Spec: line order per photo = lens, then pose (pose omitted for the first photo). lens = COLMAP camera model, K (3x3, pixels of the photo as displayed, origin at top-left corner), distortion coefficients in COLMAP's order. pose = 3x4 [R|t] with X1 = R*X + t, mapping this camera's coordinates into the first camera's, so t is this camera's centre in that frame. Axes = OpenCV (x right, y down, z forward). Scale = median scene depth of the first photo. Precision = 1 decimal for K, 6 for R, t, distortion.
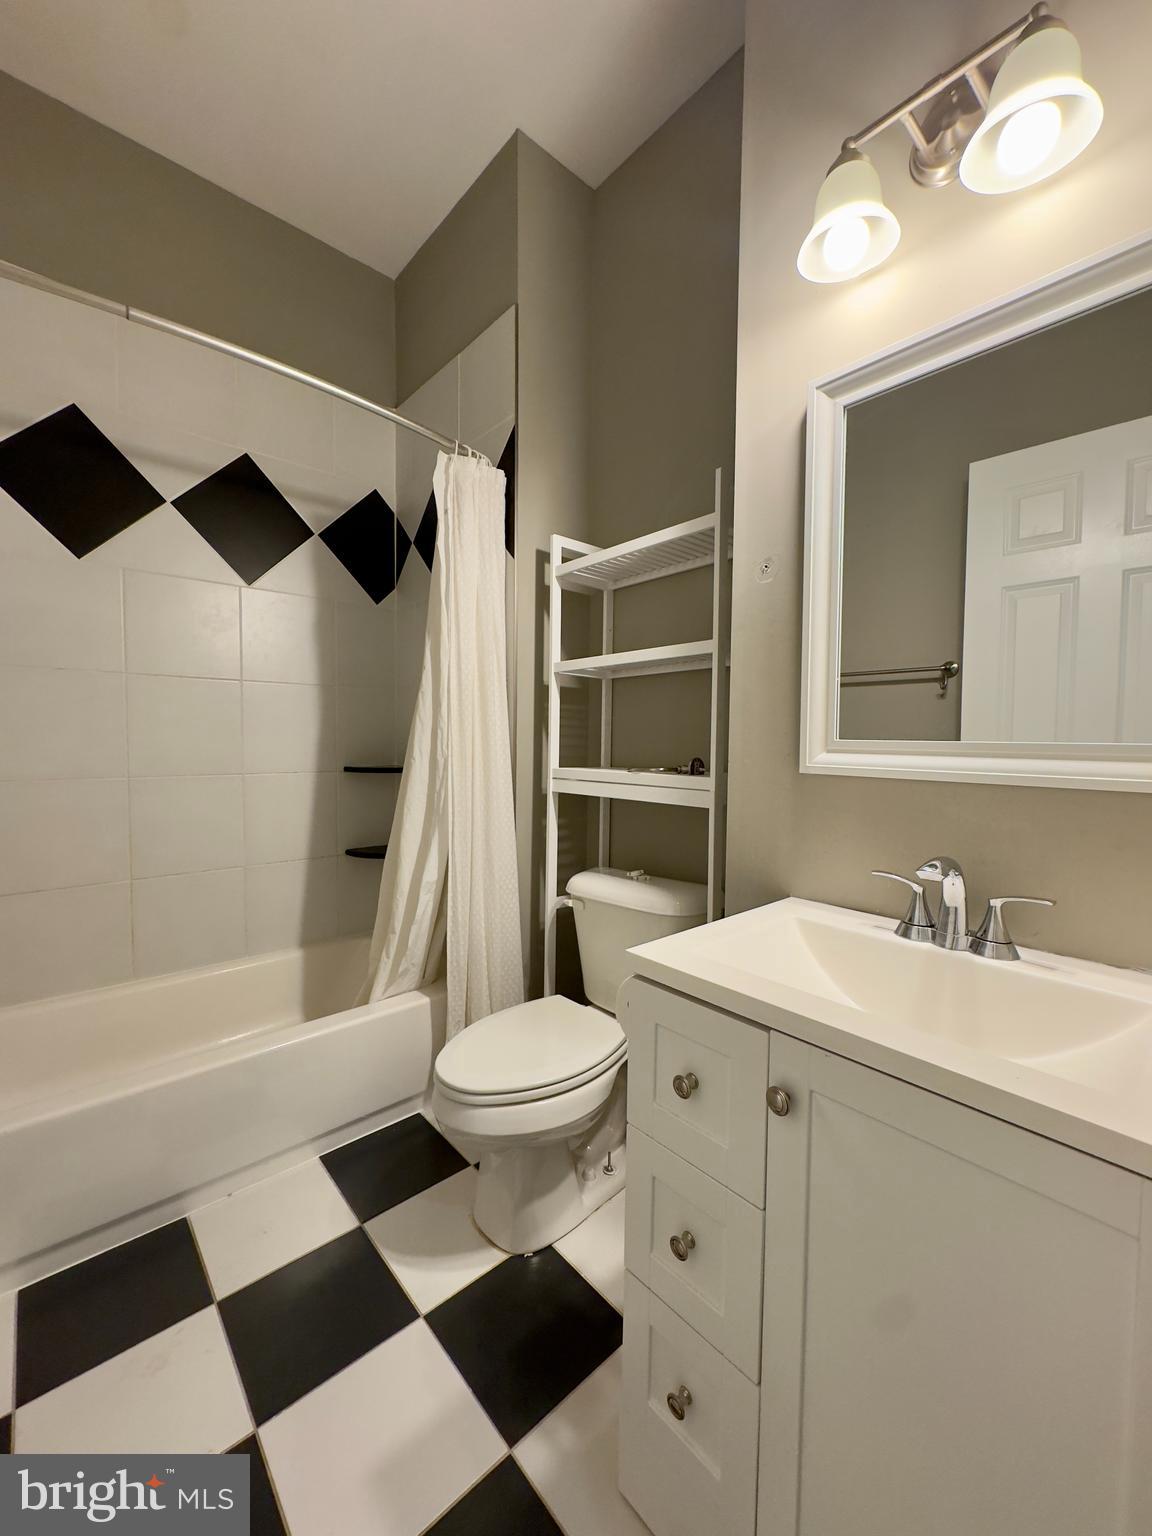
lens RADIAL K [[611.1, 0, 566.1], [0, 611.1, 768.4], [0, 0, 1]] dist [-0.000203, -0.000365]
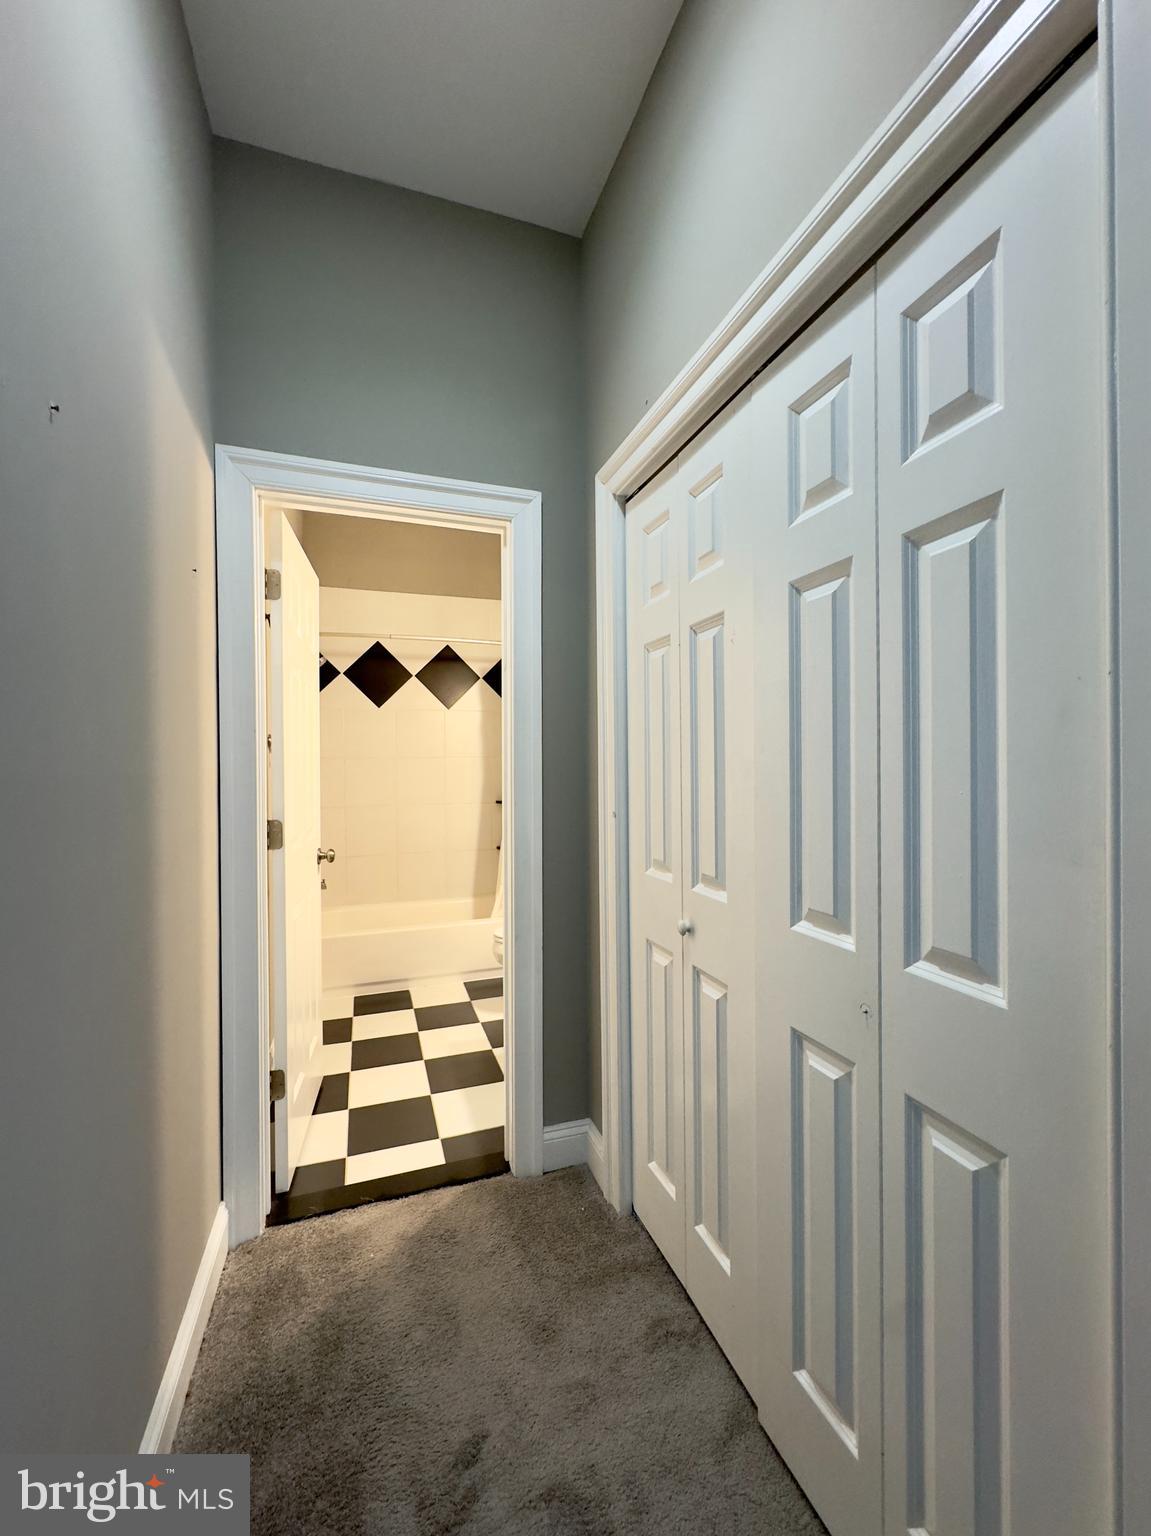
lens RADIAL K [[611.1, 0, 579.8], [0, 611.1, 766.3], [0, 0, 1]] dist [-0.000203, -0.000365]
pose [[0.934247, -0.011025, -0.356455, 0.650808], [-0.002924, 0.999252, -0.038571, -0.040097], [0.356614, 0.037077, 0.933516, -0.775051]]
